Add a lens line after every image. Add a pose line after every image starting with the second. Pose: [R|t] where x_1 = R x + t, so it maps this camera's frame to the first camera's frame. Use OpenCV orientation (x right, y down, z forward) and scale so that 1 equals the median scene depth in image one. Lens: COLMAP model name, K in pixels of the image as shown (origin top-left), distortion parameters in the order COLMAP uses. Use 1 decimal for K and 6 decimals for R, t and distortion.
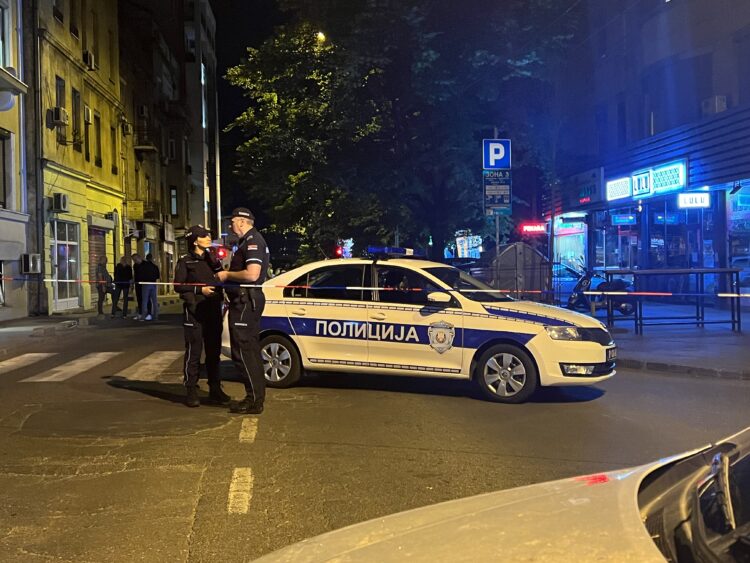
lens RADIAL K [[892.2, 0, 375.9], [0, 892.2, 280.0], [0, 0, 1]] dist [0.141360, -0.372483]
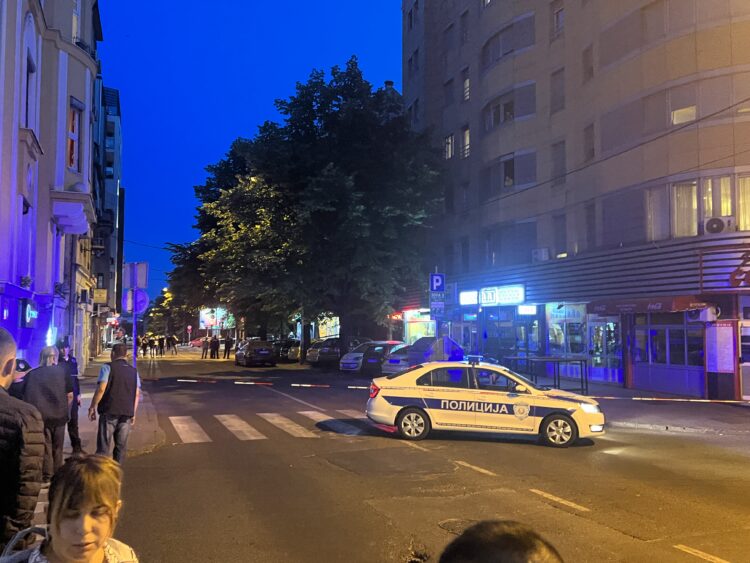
lens RADIAL K [[667.6, 0, 375.6], [0, 667.6, 283.7], [0, 0, 1]] dist [0.125566, -0.179849]
pose [[0.962889, 0.035143, 0.267601, -0.291399], [-0.013003, 0.996376, -0.084061, -0.036380], [-0.269585, 0.077462, 0.959856, -0.118453]]
